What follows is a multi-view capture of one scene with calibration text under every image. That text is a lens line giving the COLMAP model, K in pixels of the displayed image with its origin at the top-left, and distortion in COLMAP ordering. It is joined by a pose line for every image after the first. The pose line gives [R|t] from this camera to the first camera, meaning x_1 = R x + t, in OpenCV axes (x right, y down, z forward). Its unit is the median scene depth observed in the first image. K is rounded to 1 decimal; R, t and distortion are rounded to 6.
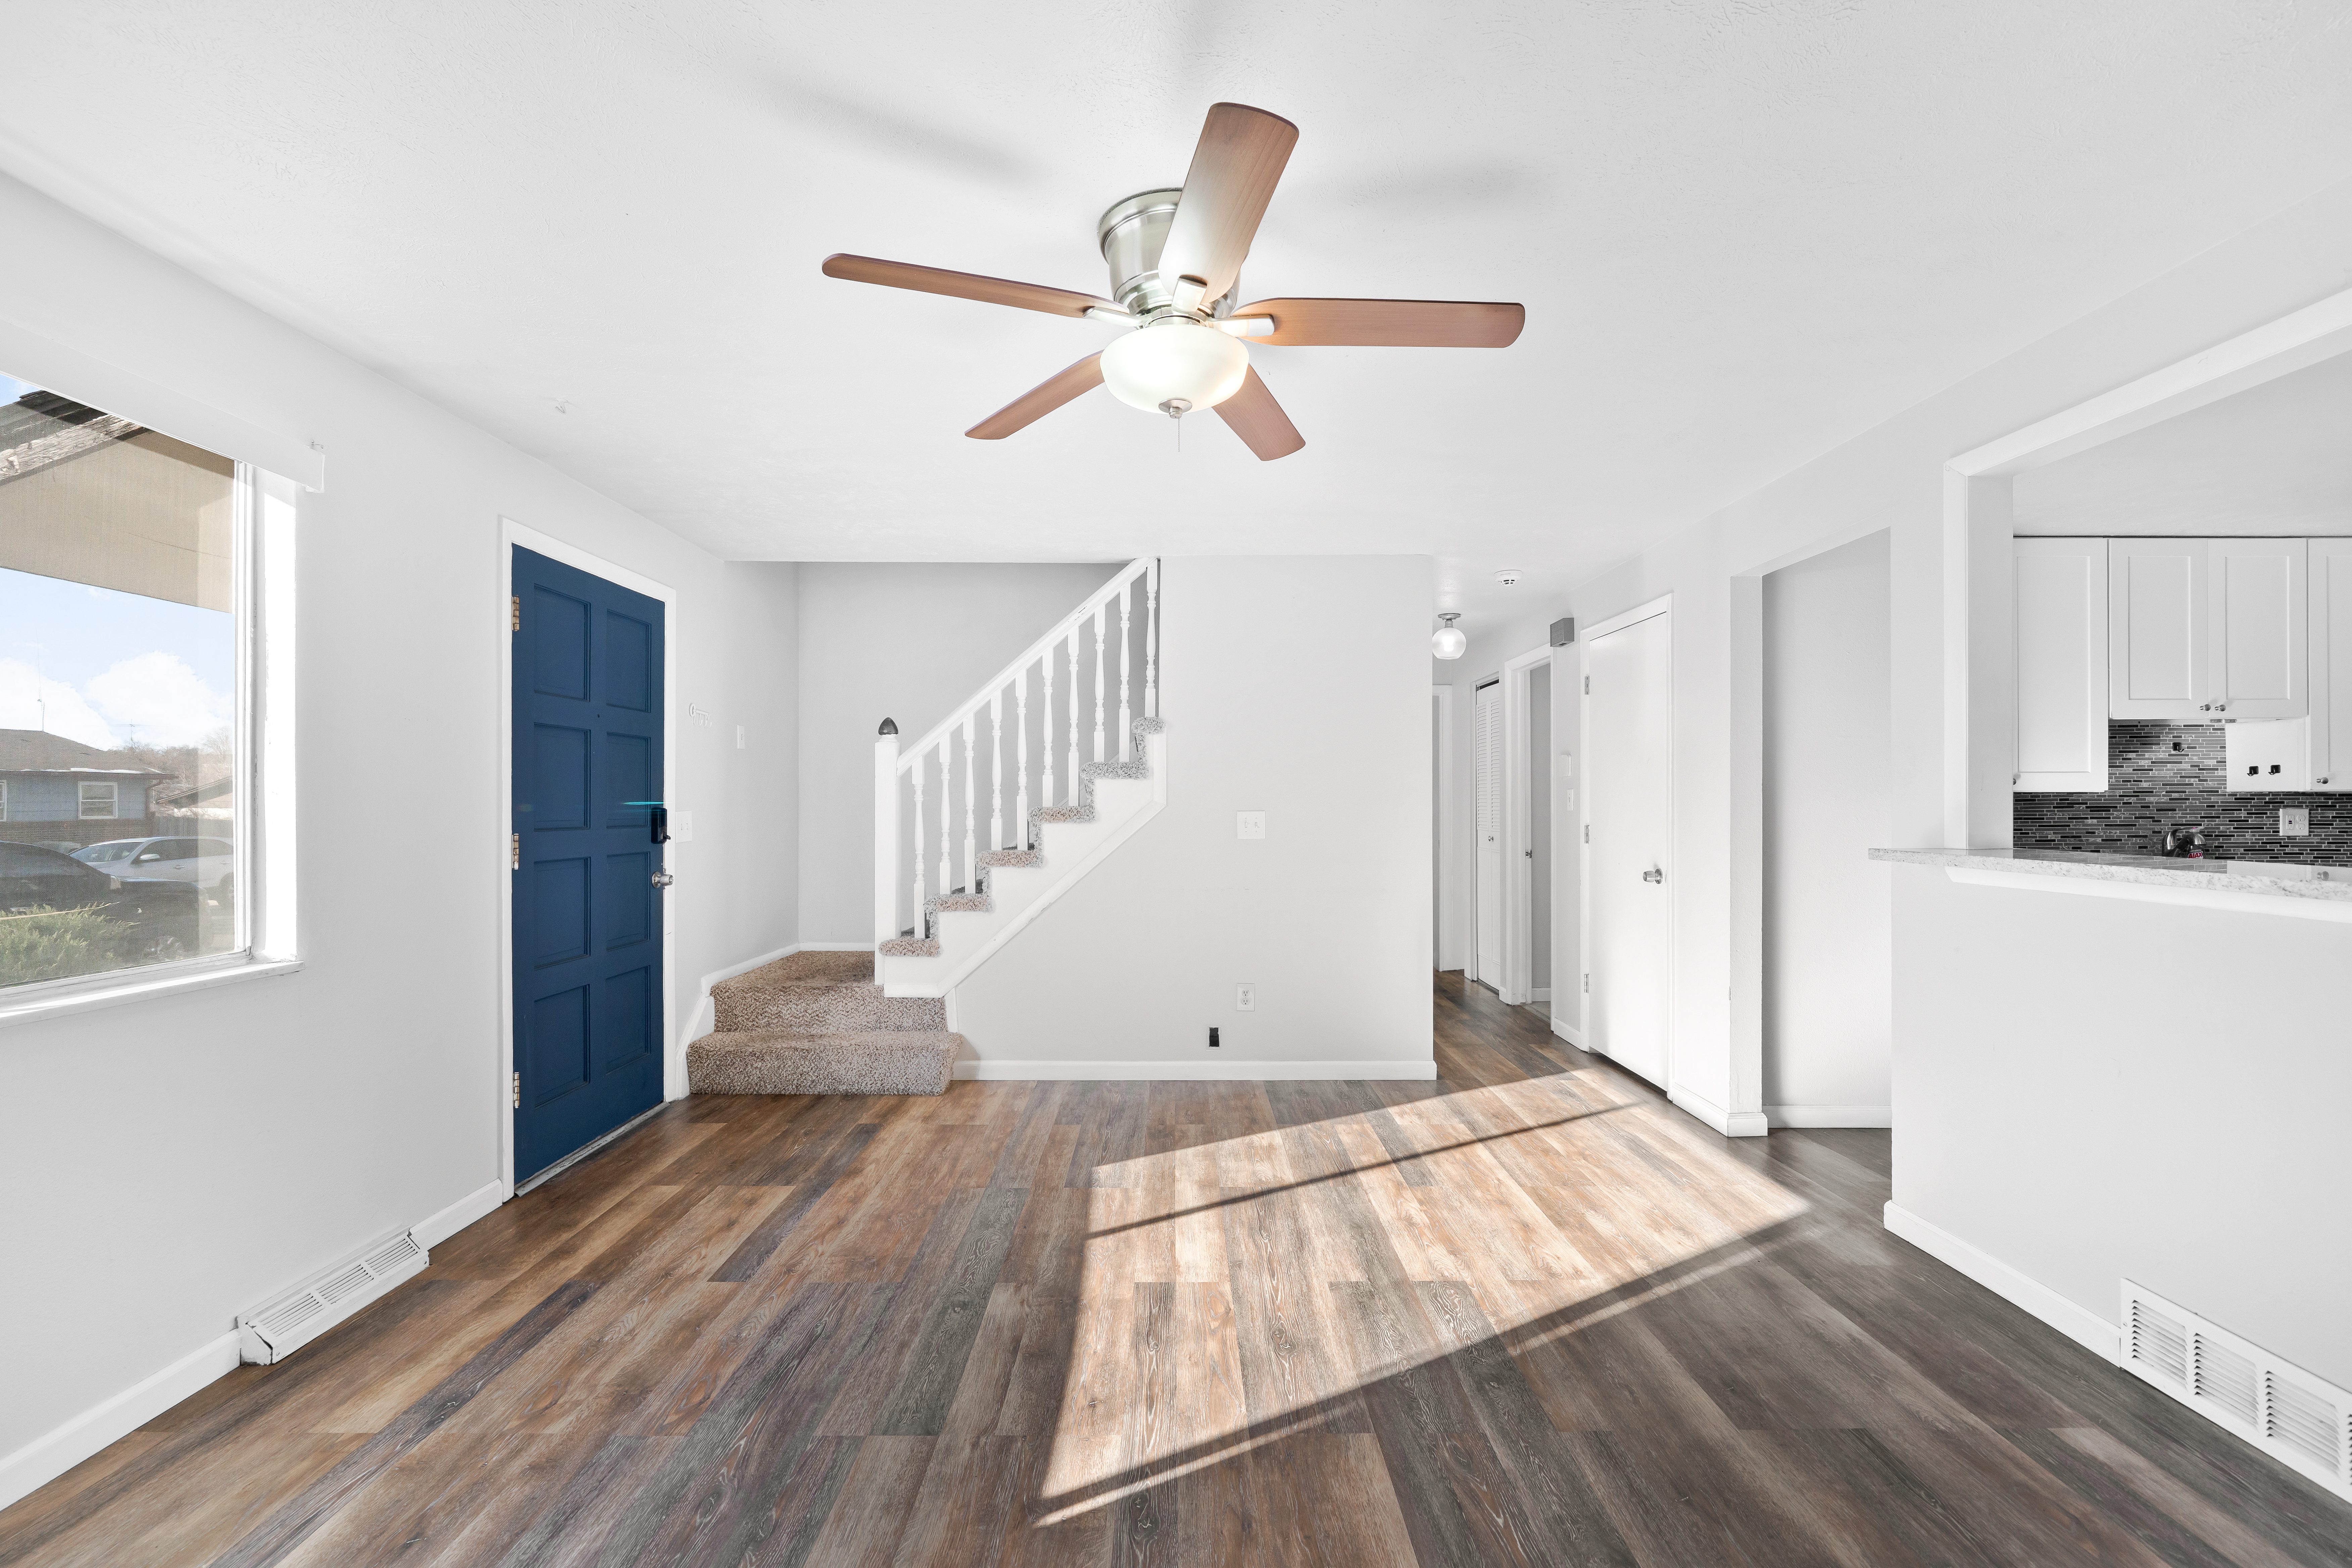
lens RADIAL K [[957.4, 0, 1181.7], [0, 957.4, 793.2], [0, 0, 1]] dist [-0.002830, -0.000130]
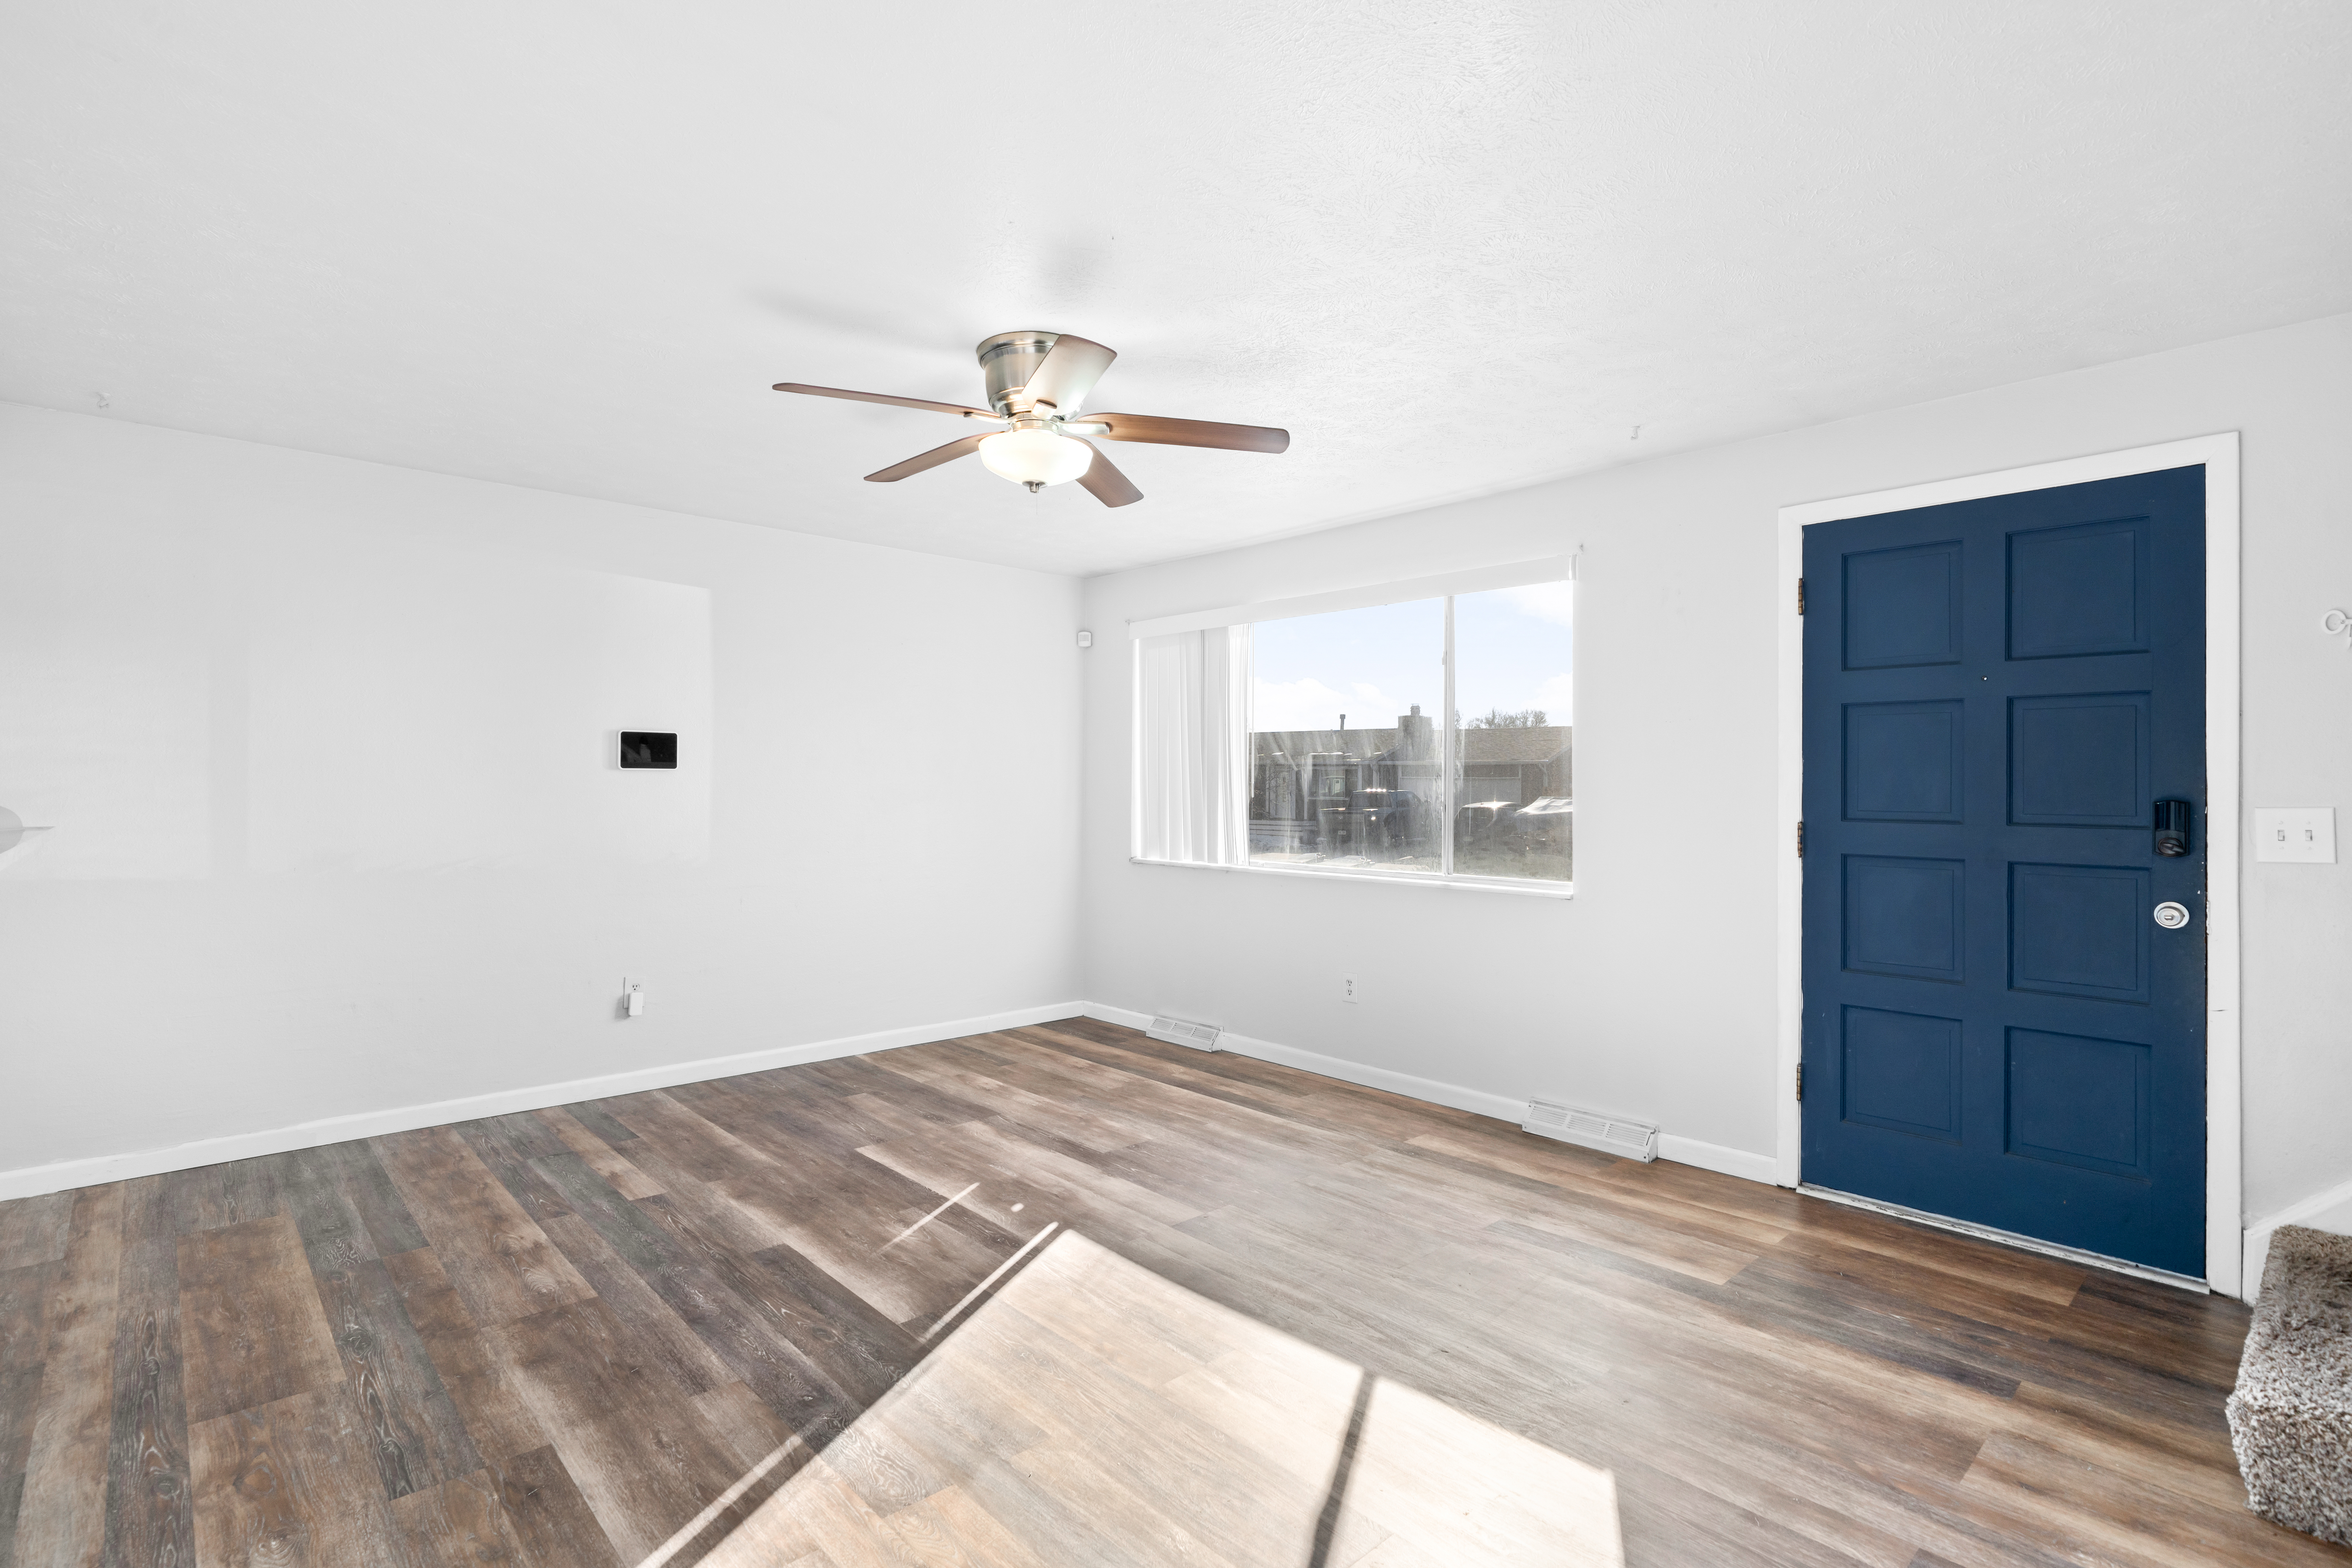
lens RADIAL K [[1141.6, 0, 1176.0], [0, 1141.6, 784.0], [0, 0, 1]] dist [0.000945, 0.001034]
pose [[-0.740778, -0.004293, -0.671737, 0.784887], [0.001265, 0.999969, -0.007785, 0.016583], [0.671749, -0.006616, -0.740749, 1.998128]]
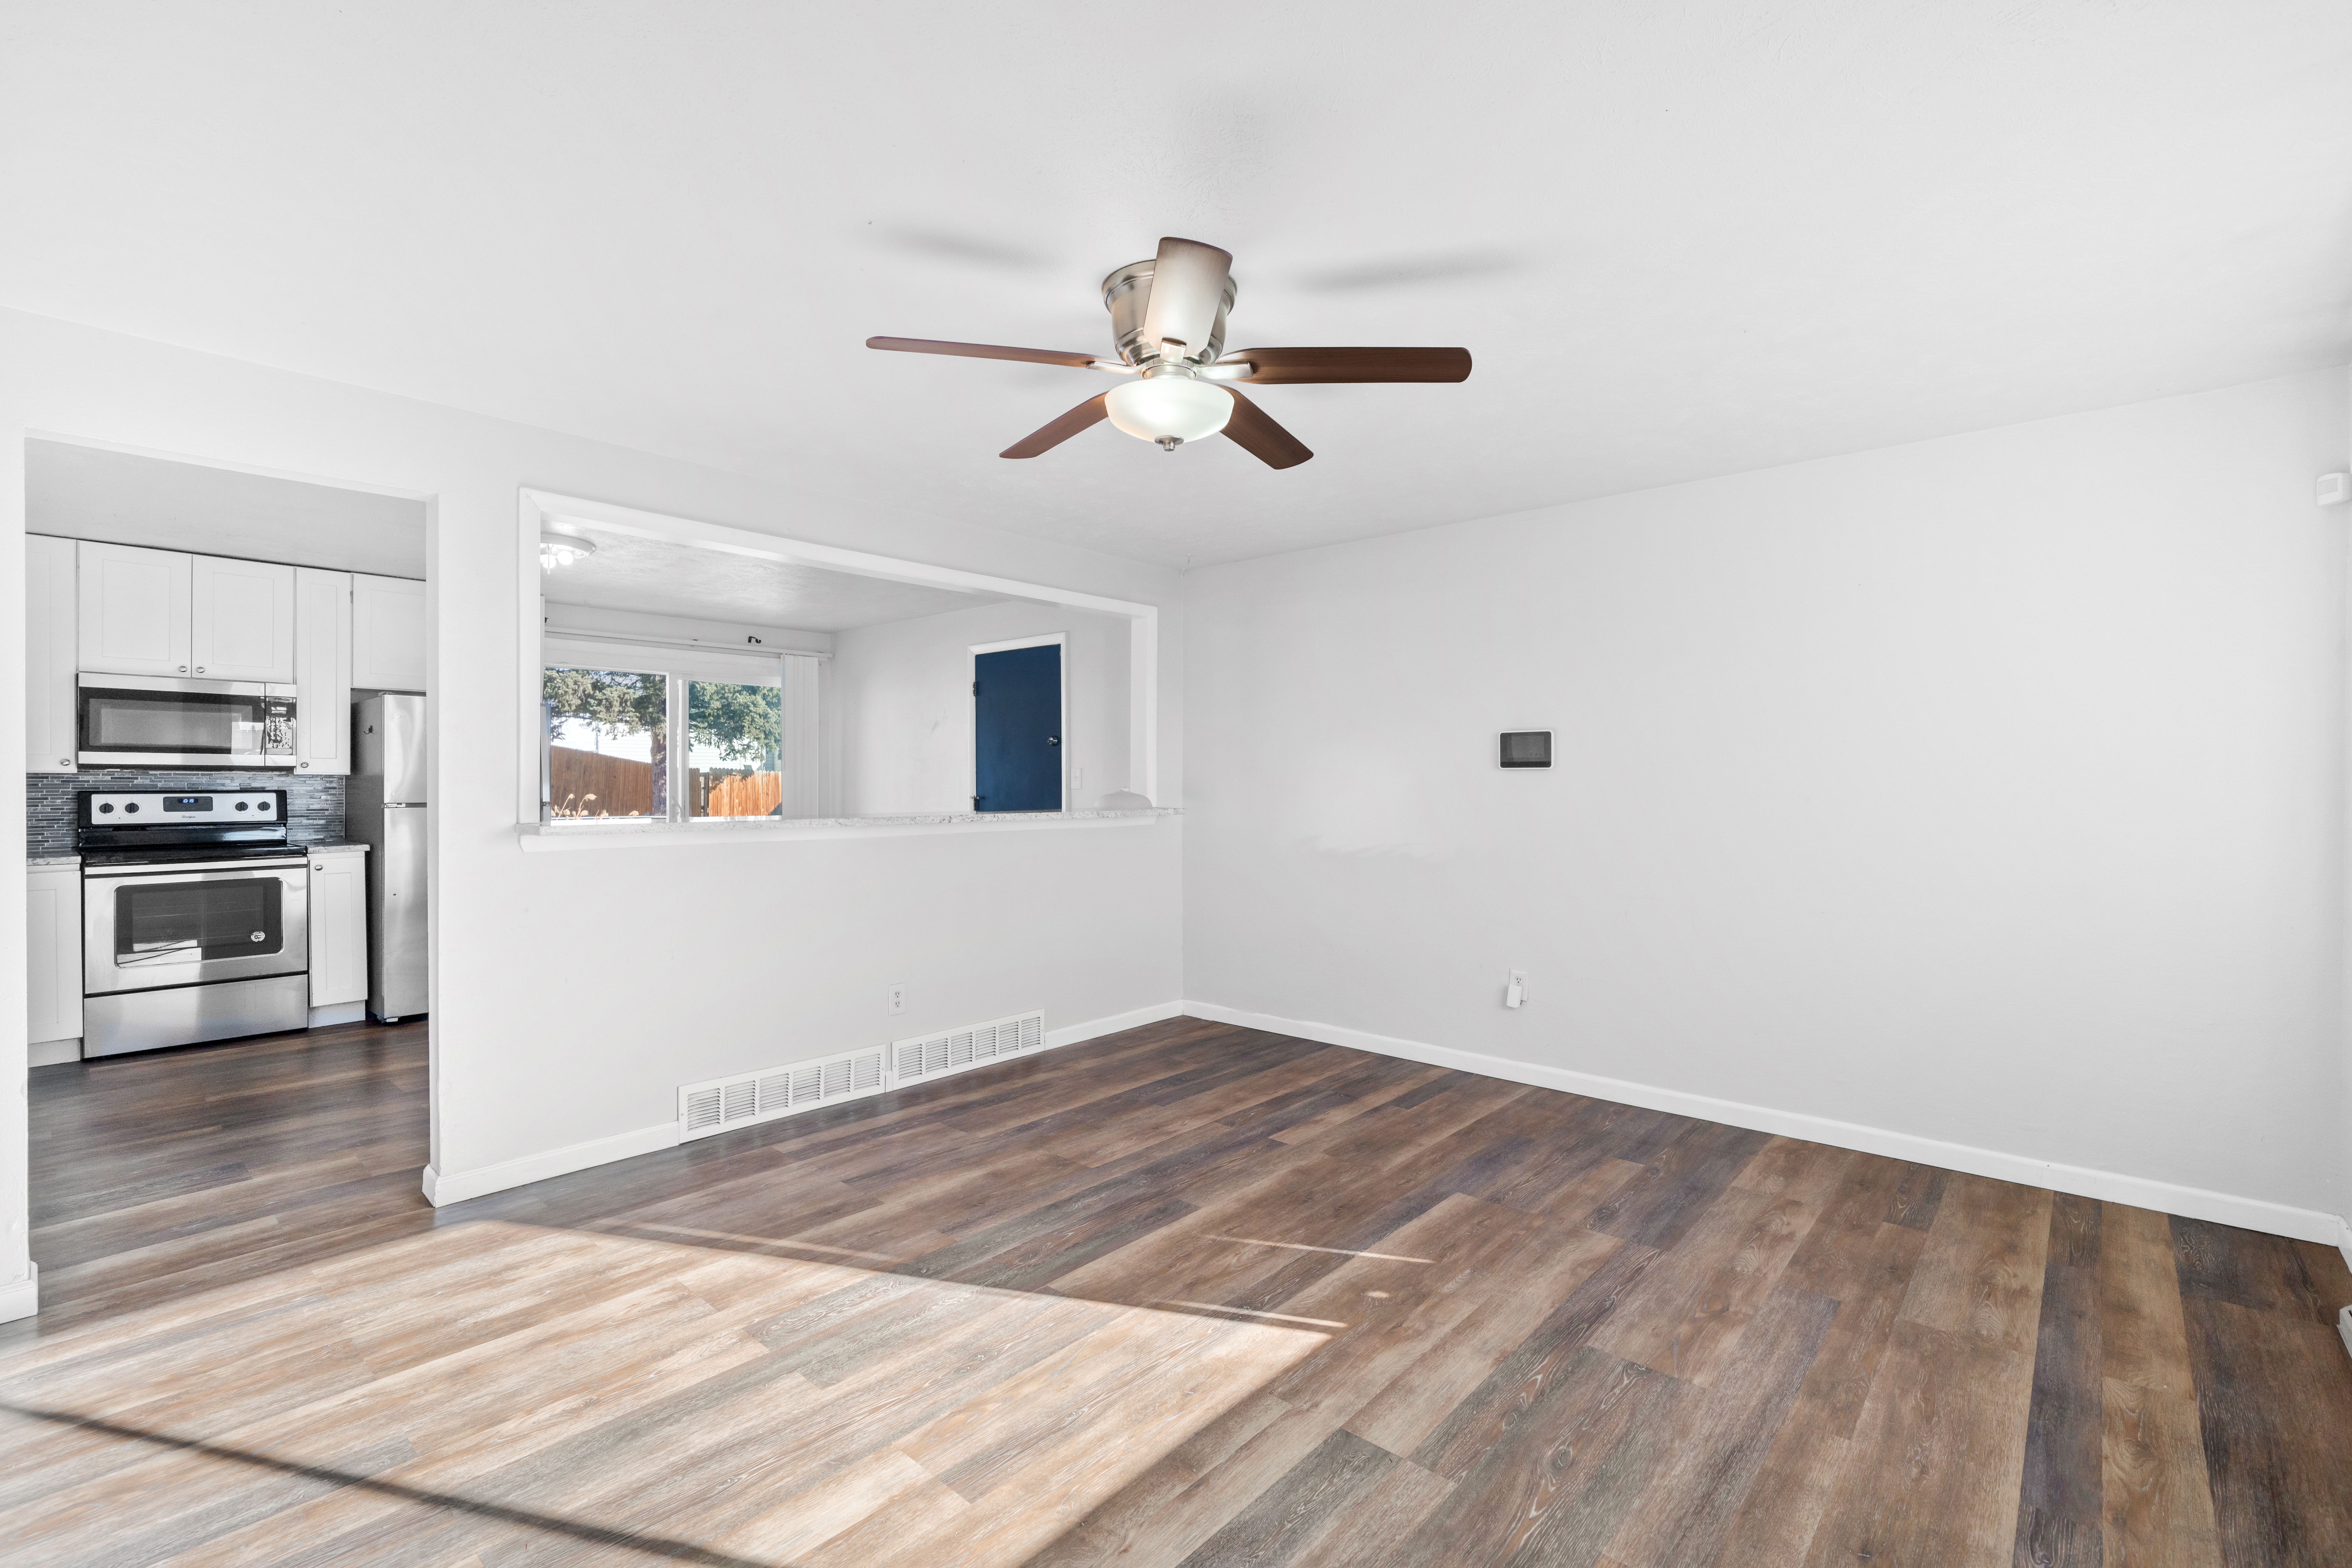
lens RADIAL K [[1037.7, 0, 1164.1], [0, 1037.7, 791.3], [0, 0, 1]] dist [-0.000737, -0.000135]
pose [[-0.730474, -0.007104, 0.682903, -0.741605], [-0.005906, 0.999974, 0.004084, 0.010285], [-0.682914, -0.001050, -0.730498, 1.667295]]
